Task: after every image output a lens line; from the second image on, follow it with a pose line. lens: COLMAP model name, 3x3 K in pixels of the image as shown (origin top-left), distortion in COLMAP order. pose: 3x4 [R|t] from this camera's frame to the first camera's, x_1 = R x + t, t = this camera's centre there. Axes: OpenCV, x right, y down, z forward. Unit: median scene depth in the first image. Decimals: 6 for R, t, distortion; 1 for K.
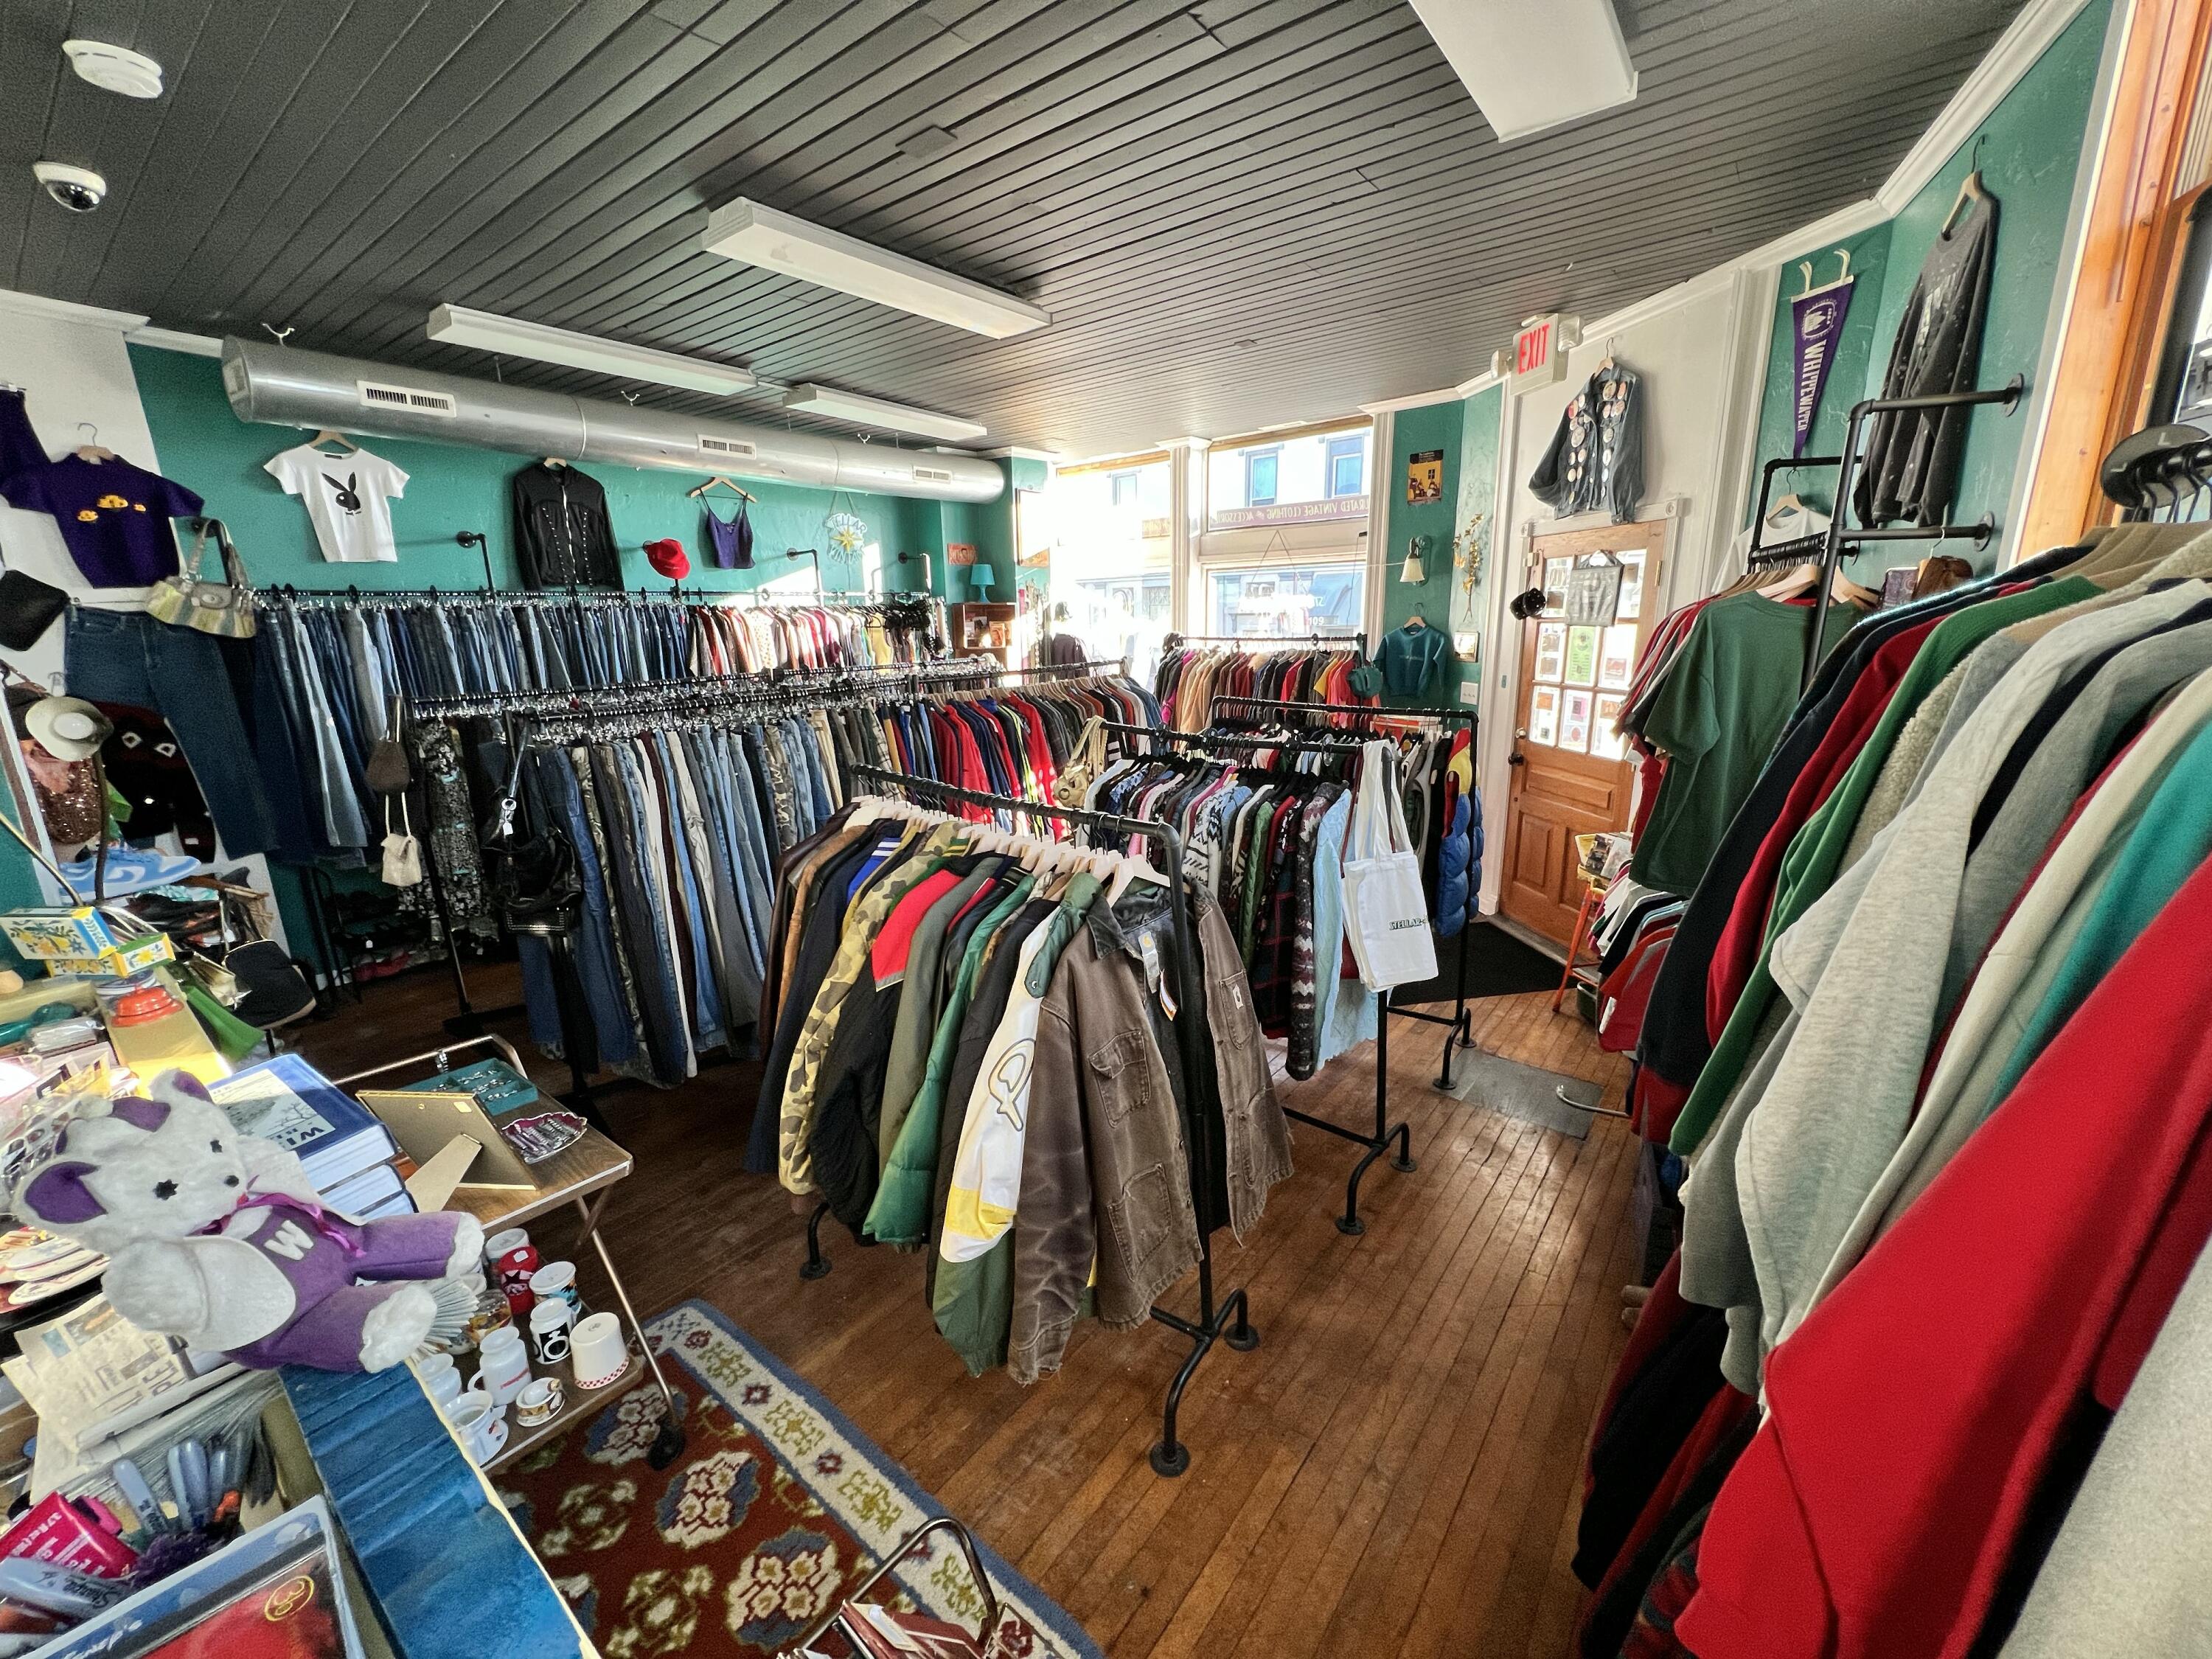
lens RADIAL K [[874.0, 0, 1106.0], [0, 874.0, 829.5], [0, 0, 1]] dist [-0.002271, -0.000485]
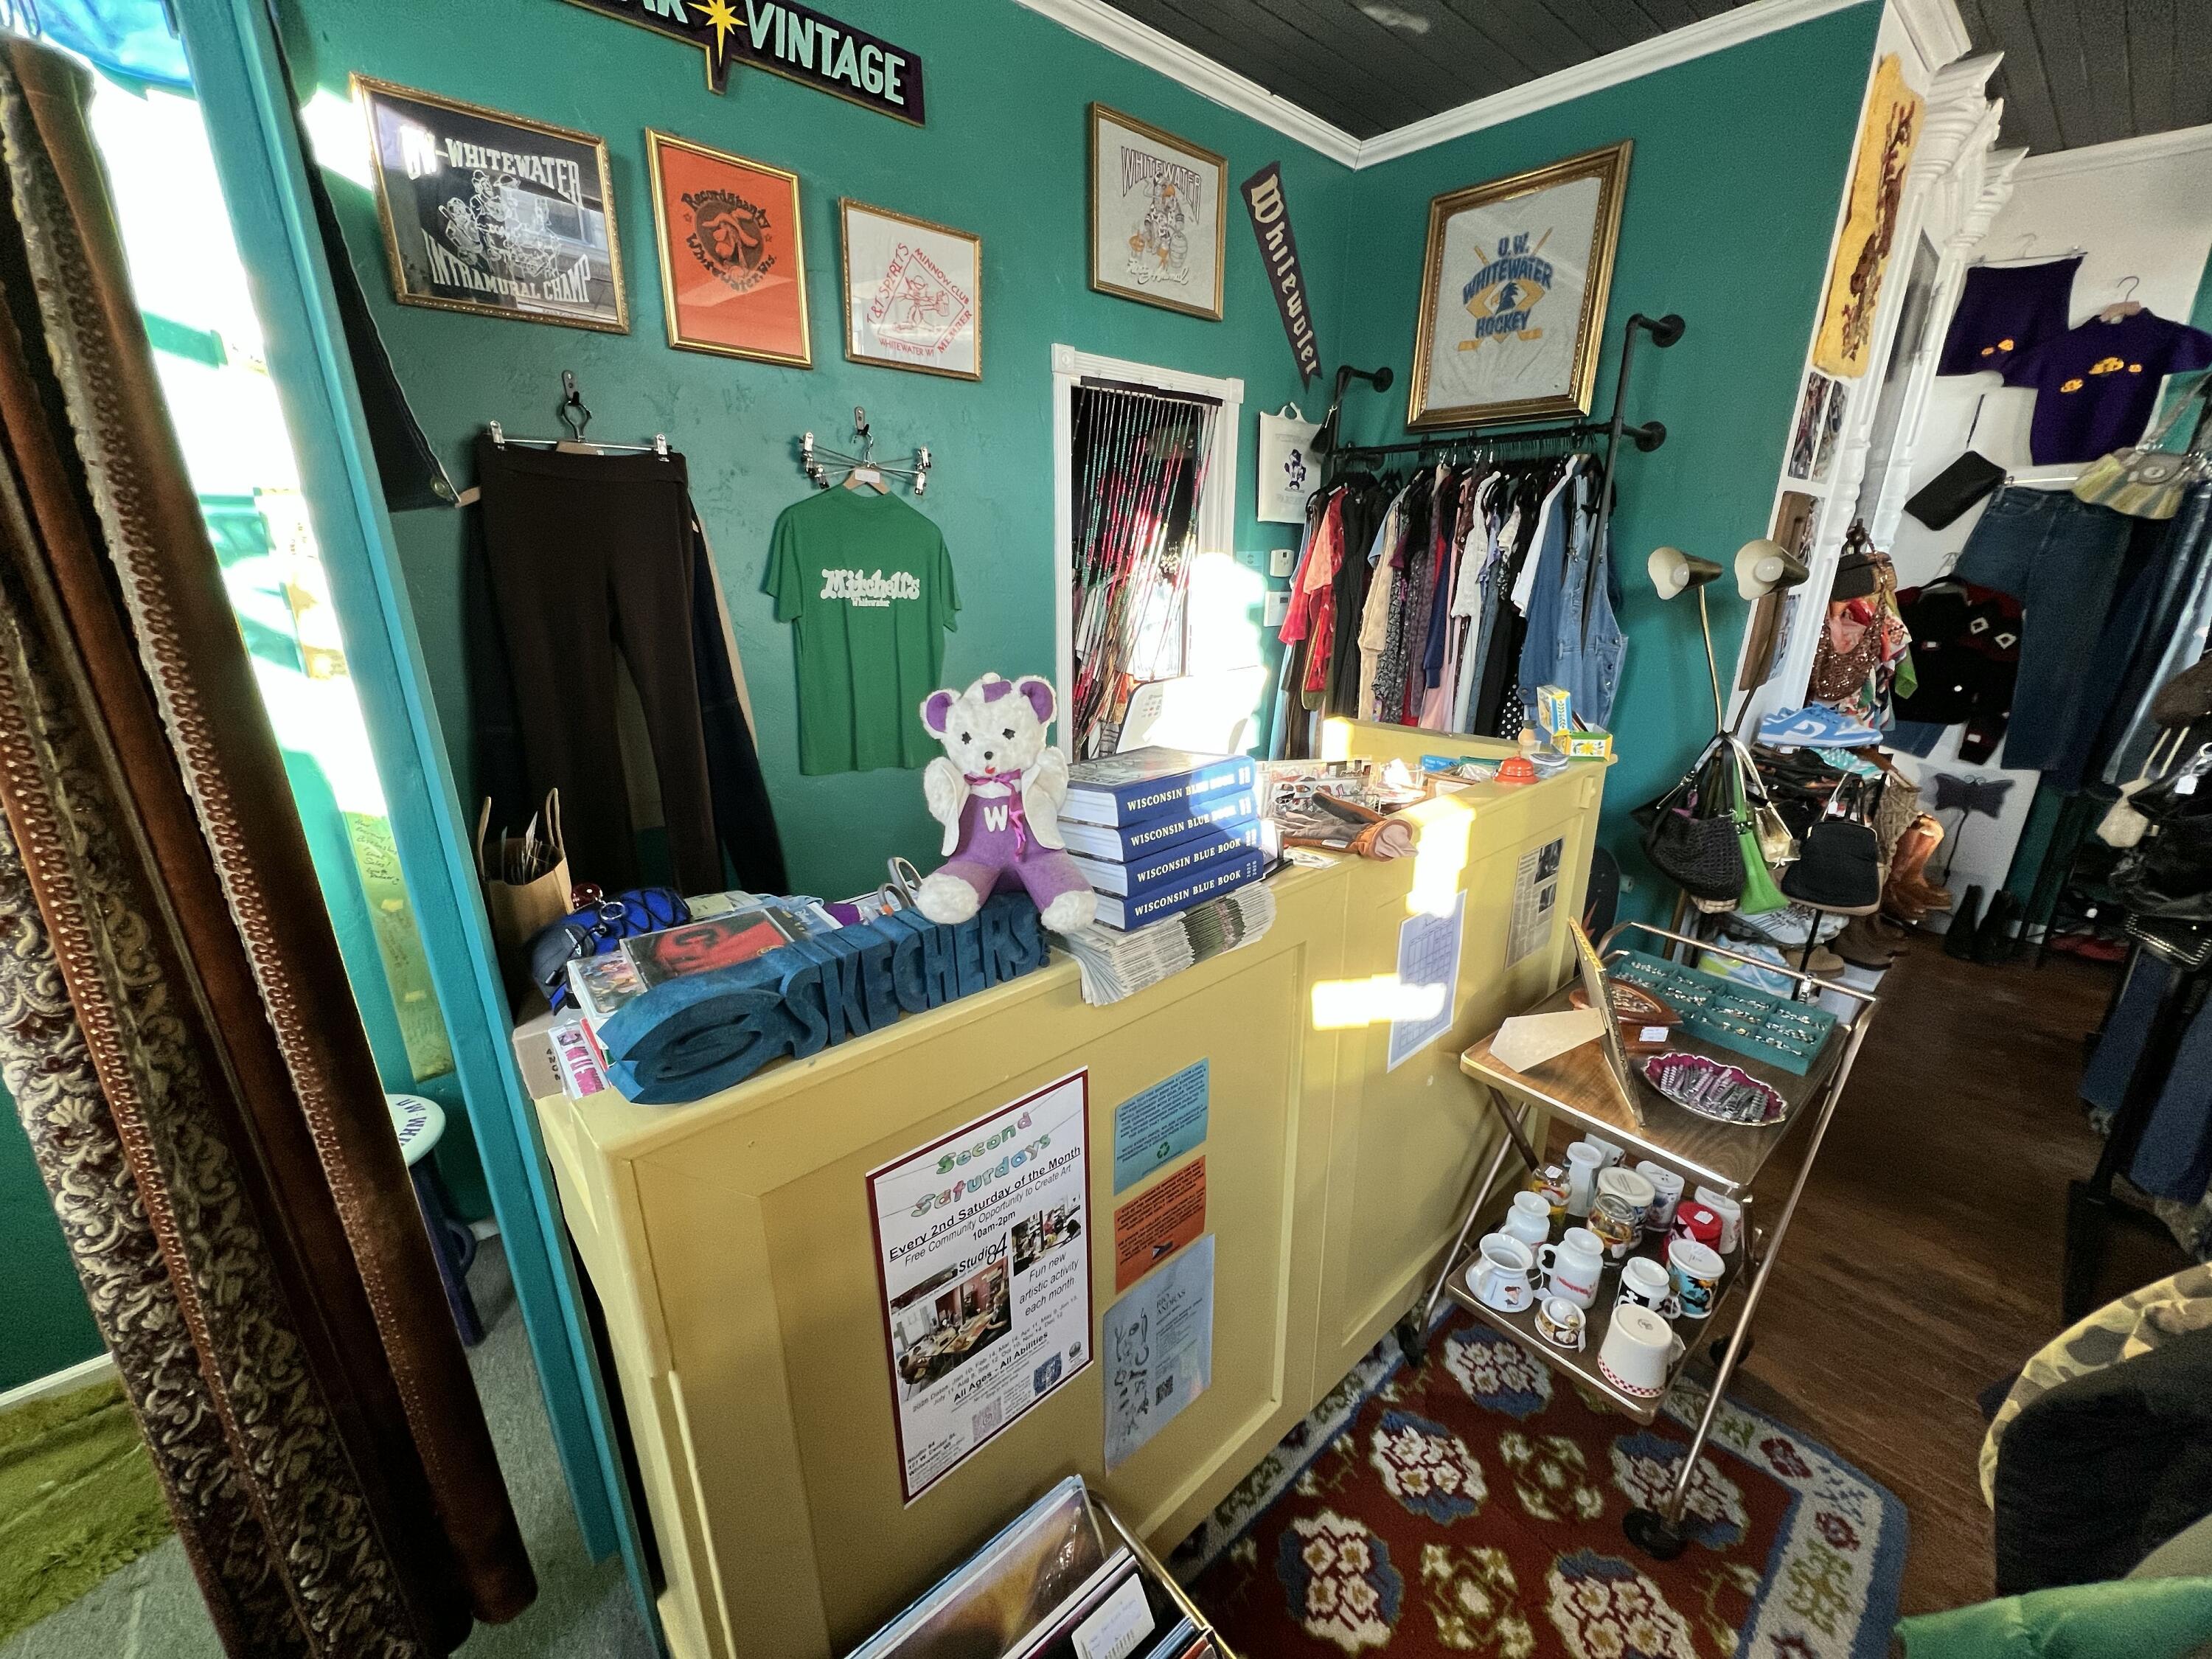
lens RADIAL K [[874.0, 0, 1106.0], [0, 874.0, 829.5], [0, 0, 1]] dist [-0.002271, -0.000485]
pose [[-0.166353, 0.321997, -0.932011, 0.046104], [-0.243346, 0.902541, 0.355250, -0.004501], [0.955568, 0.285898, -0.071784, 0.203223]]
